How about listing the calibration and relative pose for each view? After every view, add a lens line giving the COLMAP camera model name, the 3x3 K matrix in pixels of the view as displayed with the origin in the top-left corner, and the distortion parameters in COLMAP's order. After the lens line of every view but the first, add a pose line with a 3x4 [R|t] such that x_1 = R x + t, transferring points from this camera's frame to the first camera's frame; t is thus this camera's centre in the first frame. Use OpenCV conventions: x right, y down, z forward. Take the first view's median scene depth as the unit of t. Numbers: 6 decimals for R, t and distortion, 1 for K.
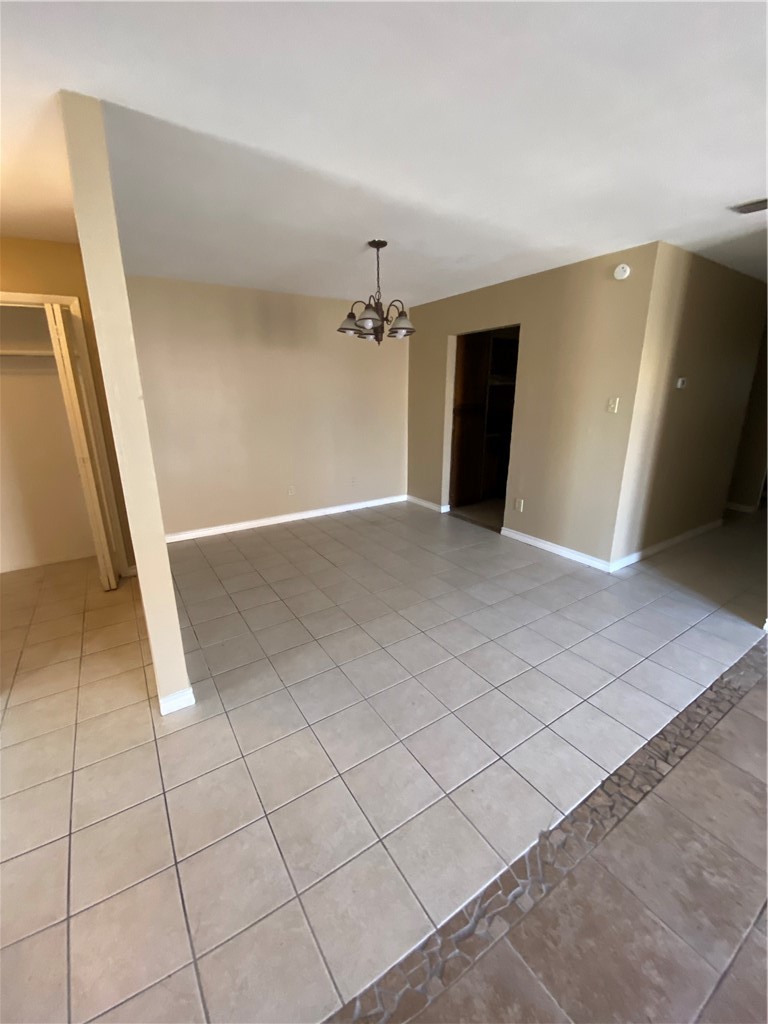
lens RADIAL K [[416.5, 0, 384.0], [0, 416.5, 512.0], [0, 0, 1]] dist [0.020217, -0.019932]
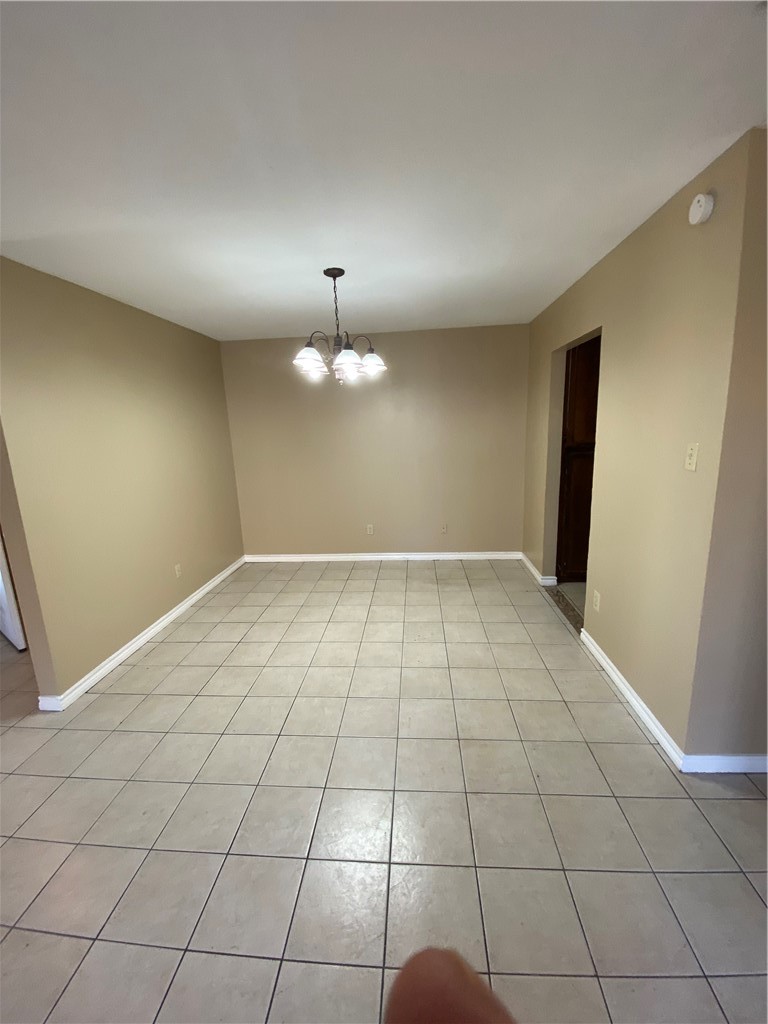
lens RADIAL K [[416.5, 0, 384.0], [0, 416.5, 512.0], [0, 0, 1]] dist [0.020217, -0.019932]
pose [[0.791137, 0.096934, -0.603909, 0.422844], [-0.134931, 0.990696, -0.017745, -0.085442], [0.596570, 0.095524, 0.796856, 0.254690]]
